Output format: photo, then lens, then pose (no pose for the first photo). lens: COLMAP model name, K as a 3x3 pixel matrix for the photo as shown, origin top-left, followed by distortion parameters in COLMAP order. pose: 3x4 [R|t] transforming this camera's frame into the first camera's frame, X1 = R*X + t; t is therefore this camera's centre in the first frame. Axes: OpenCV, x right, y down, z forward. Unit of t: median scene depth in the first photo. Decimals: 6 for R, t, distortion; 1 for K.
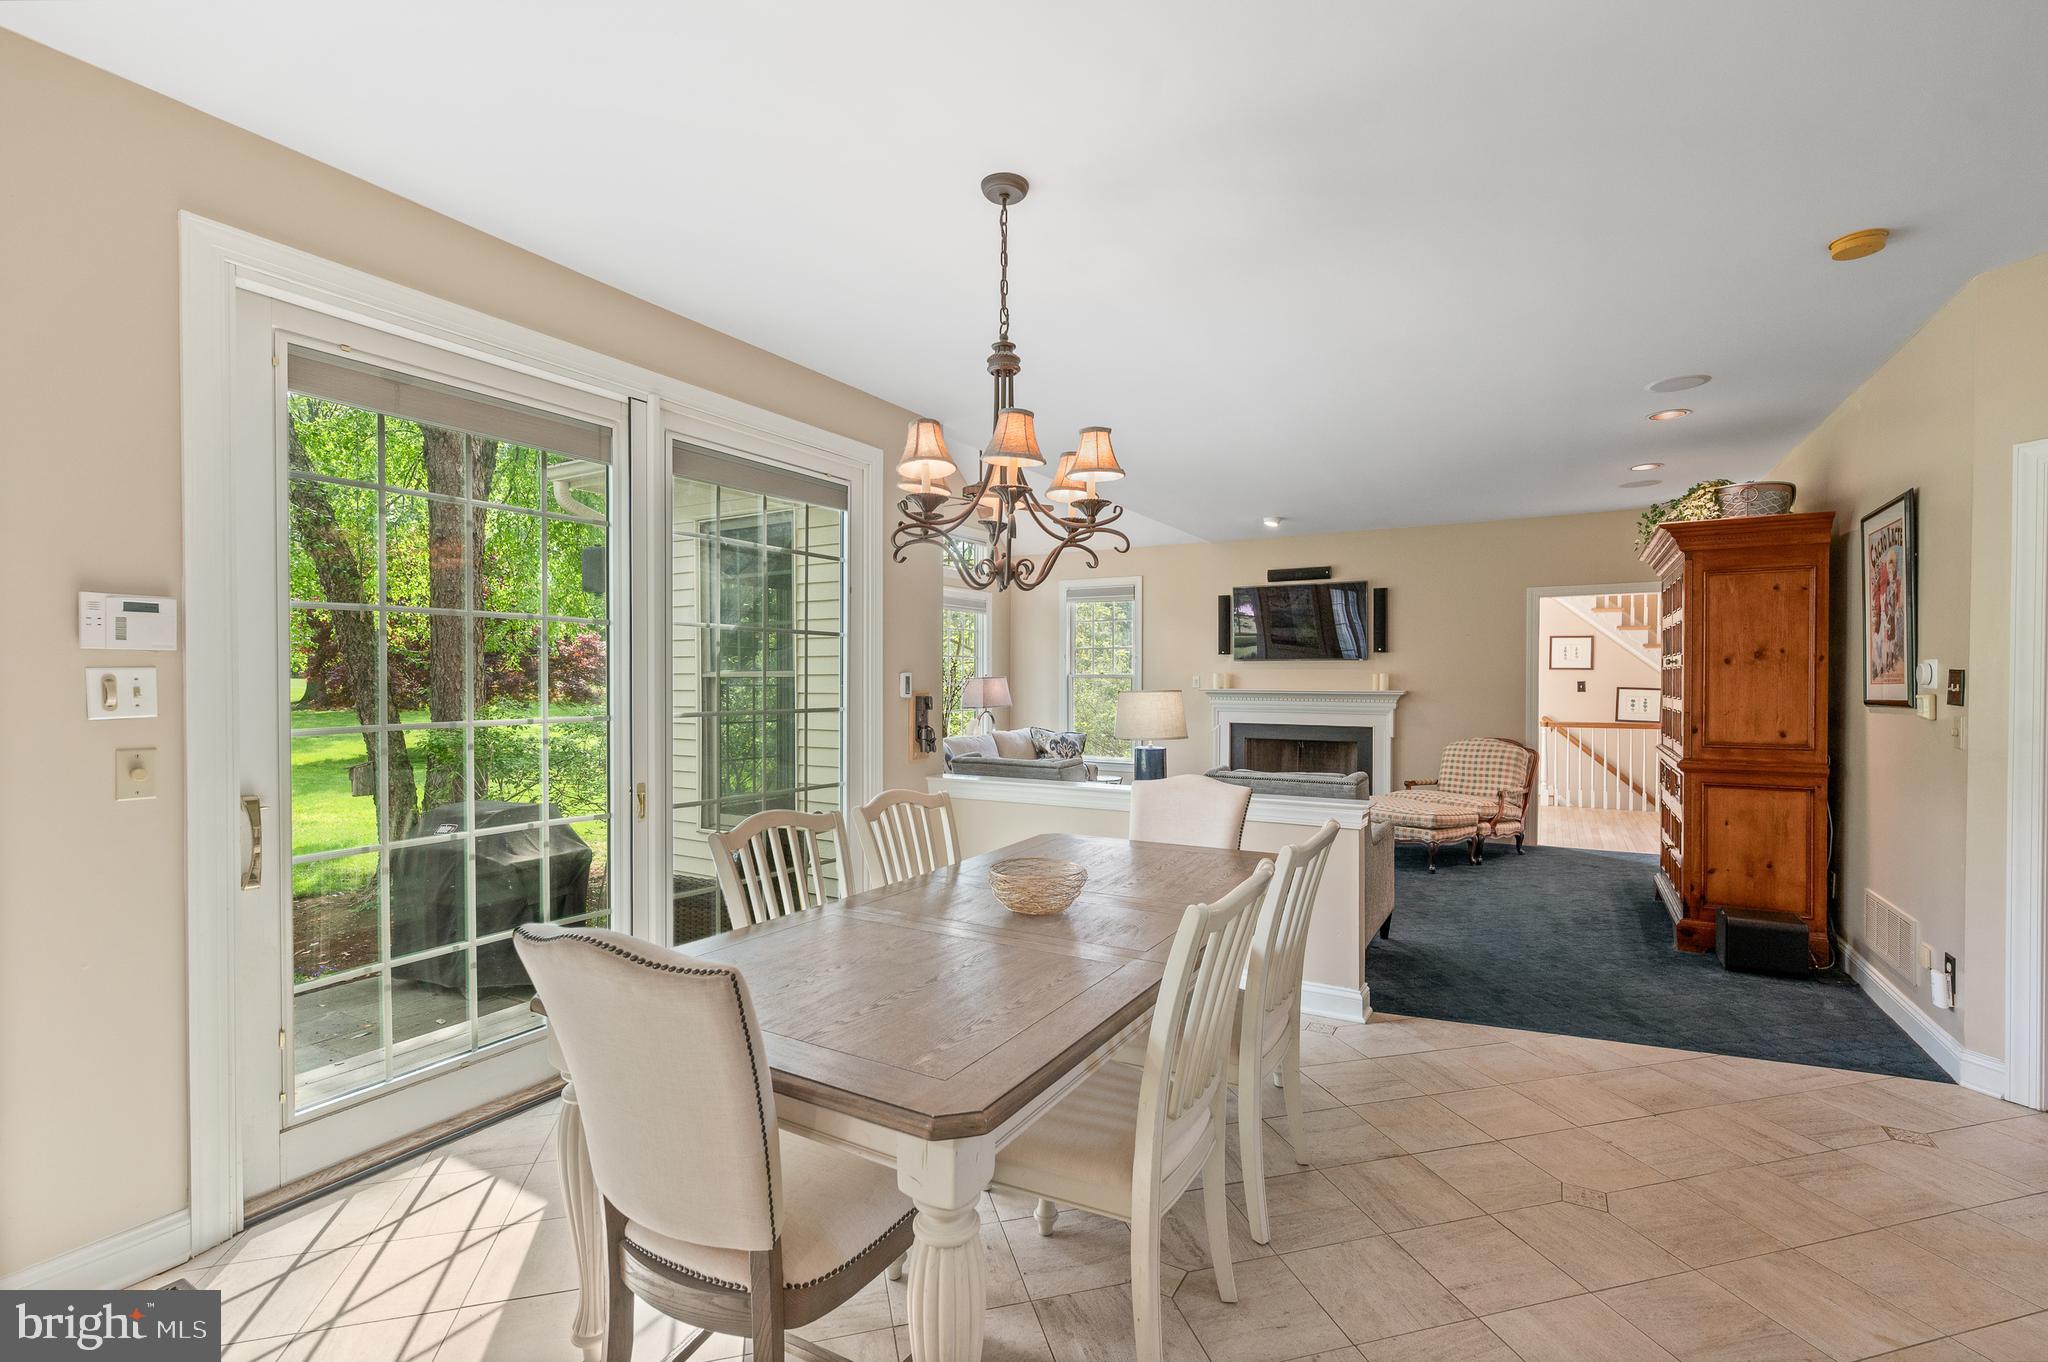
lens RADIAL K [[903.2, 0, 1029.7], [0, 903.2, 686.3], [0, 0, 1]] dist [-0.001481, 0.000074]
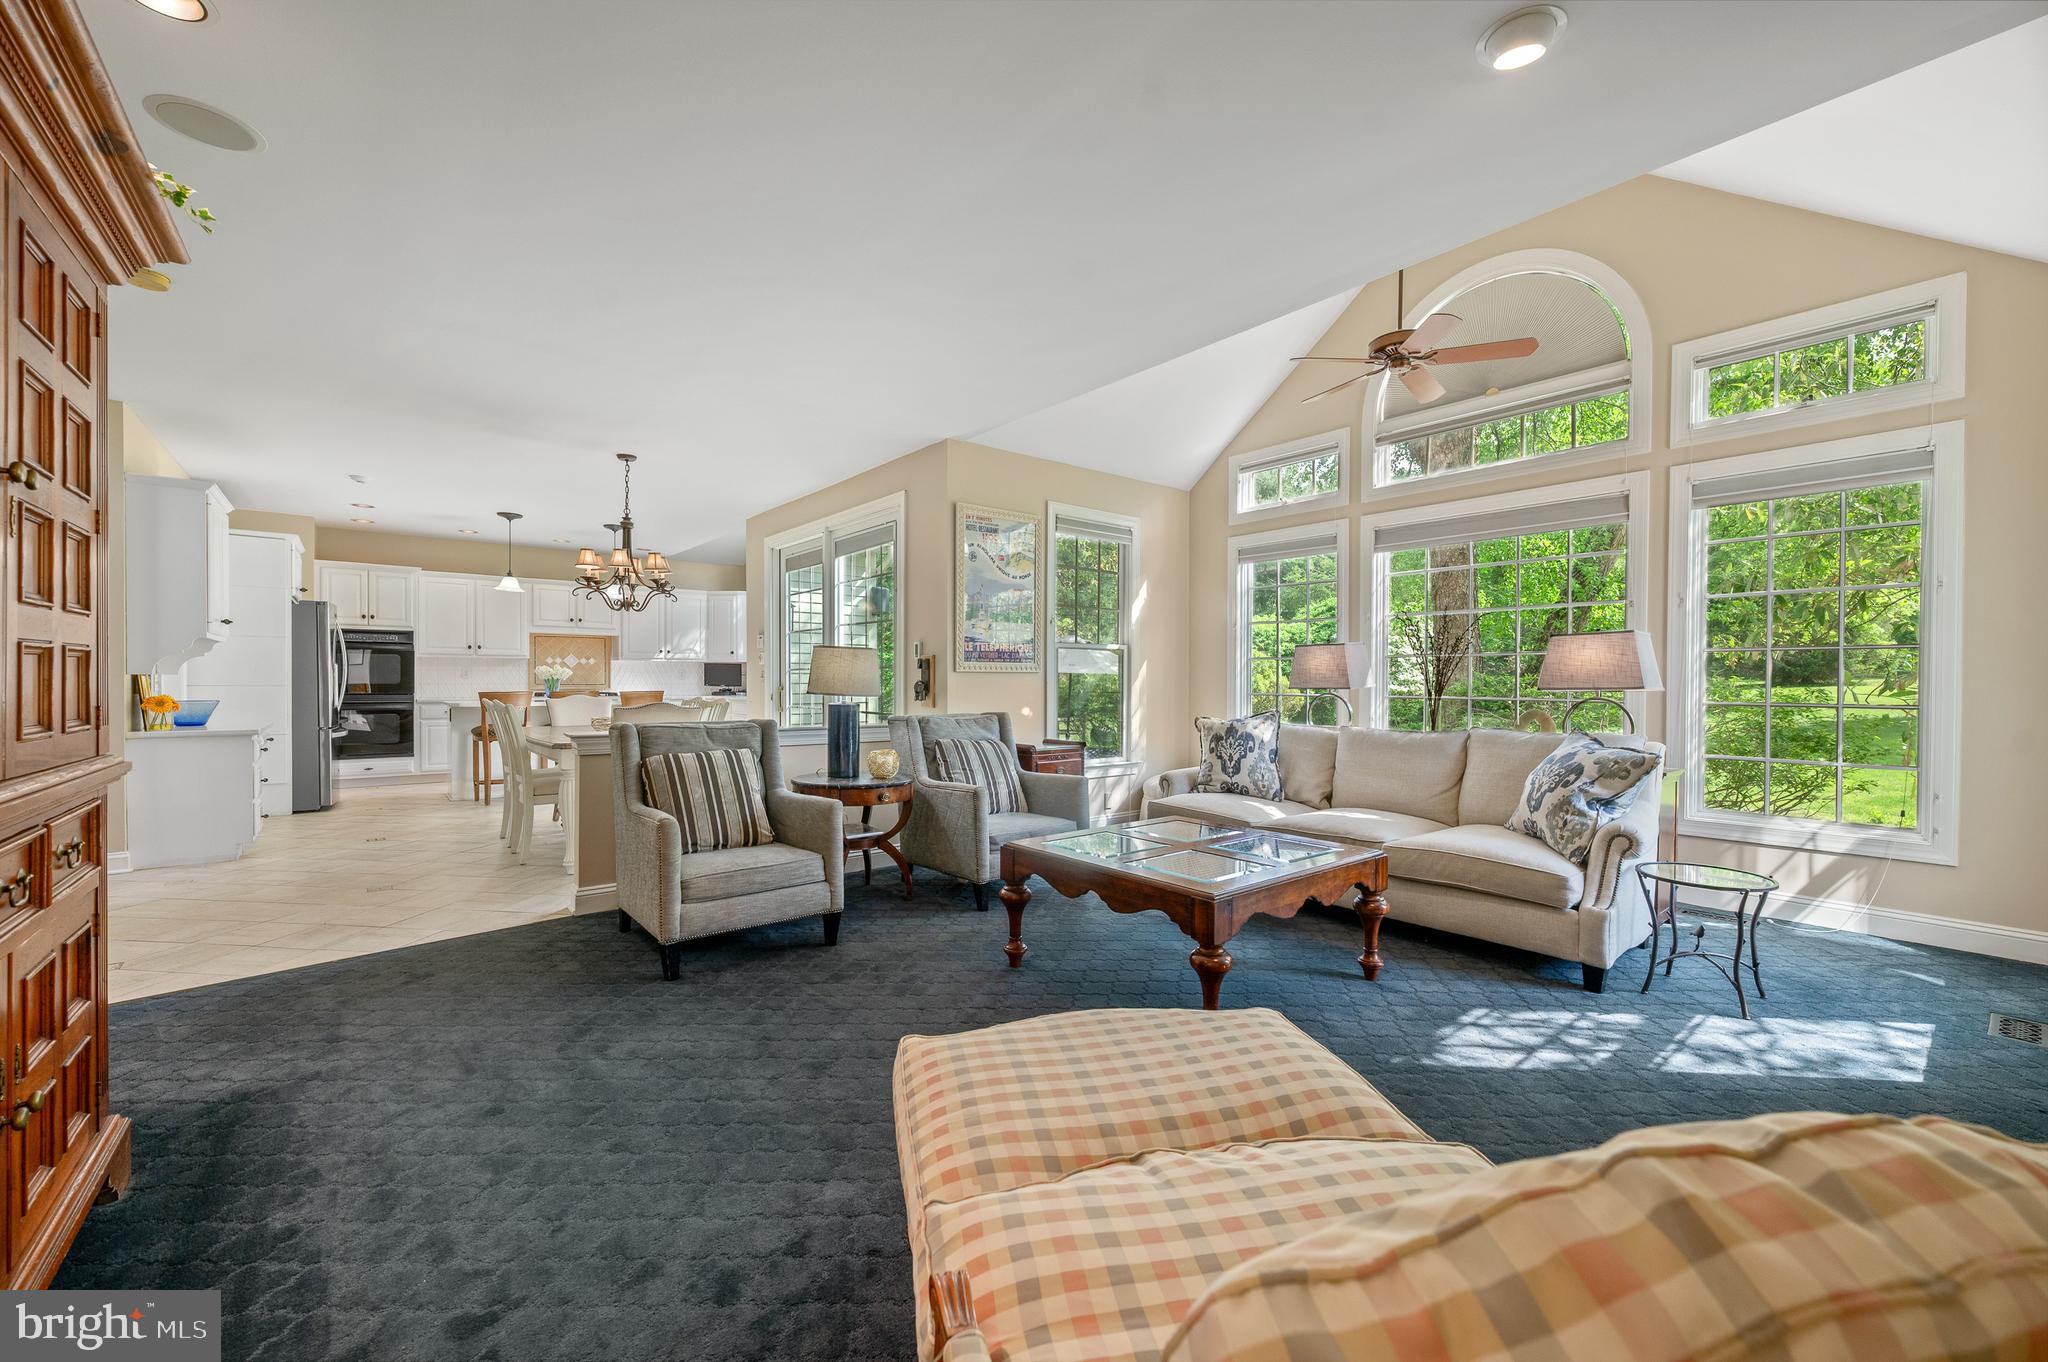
lens RADIAL K [[823.8, 0, 1029.2], [0, 823.8, 692.1], [0, 0, 1]] dist [0.001376, 0.000351]
pose [[-0.359213, 0.009637, -0.933206, 0.635792], [-0.014251, 0.999773, 0.015811, 0.025662], [0.933147, 0.018979, -0.358994, 1.050976]]
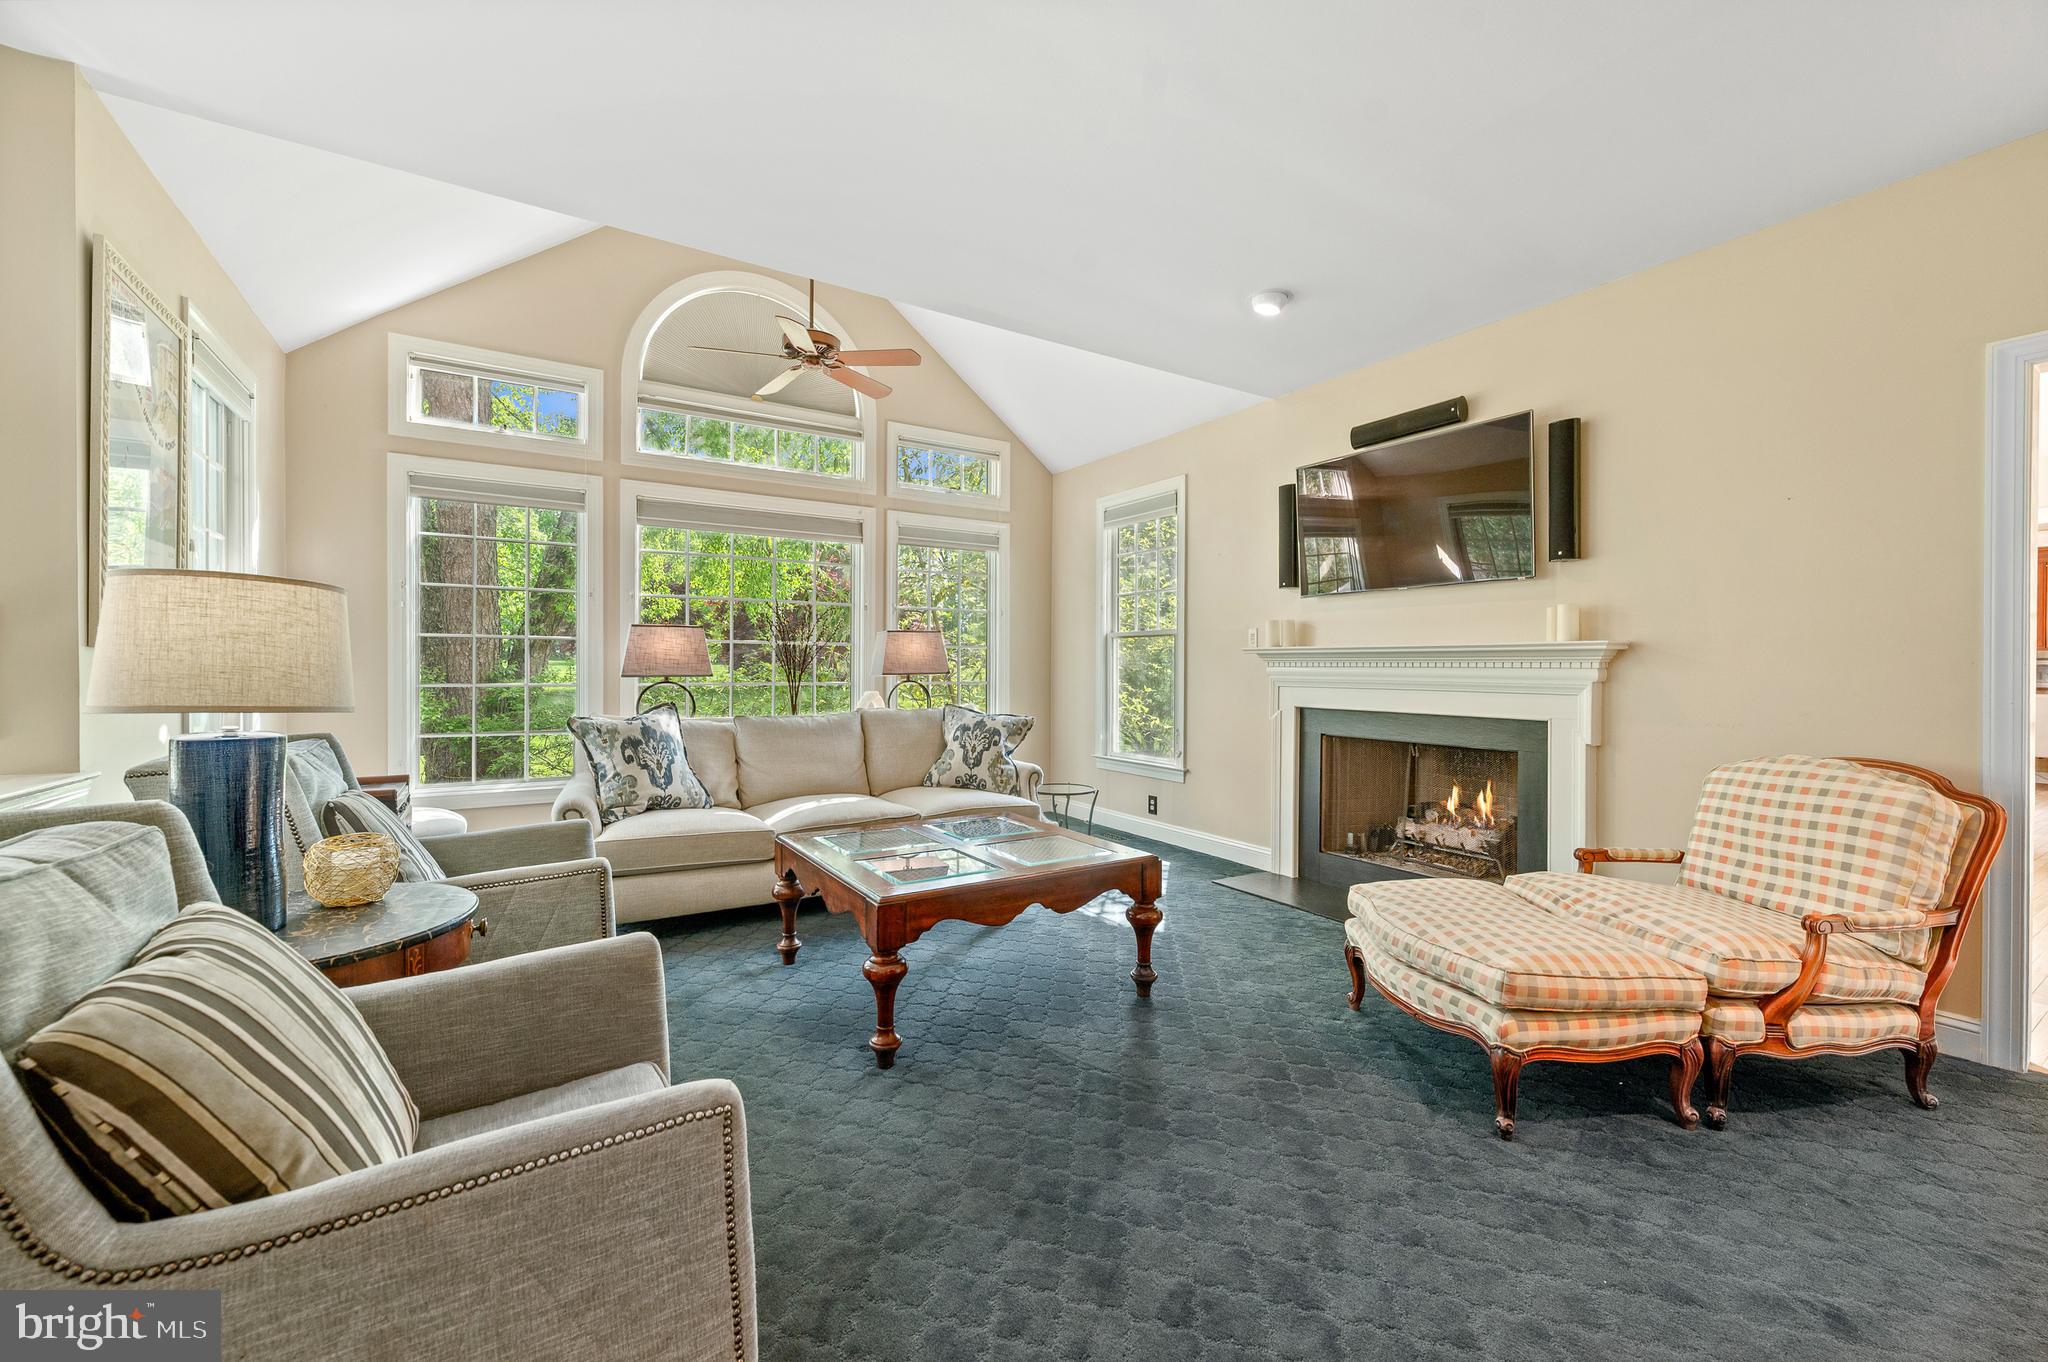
lens RADIAL K [[825.9, 0, 1032.5], [0, 825.9, 669.4], [0, 0, 1]] dist [-0.001340, 0.000223]
pose [[0.888566, 0.002945, -0.458739, 0.401364], [-0.007483, 0.999939, -0.008074, 0.028413], [0.458687, 0.010607, 0.888535, 0.588210]]
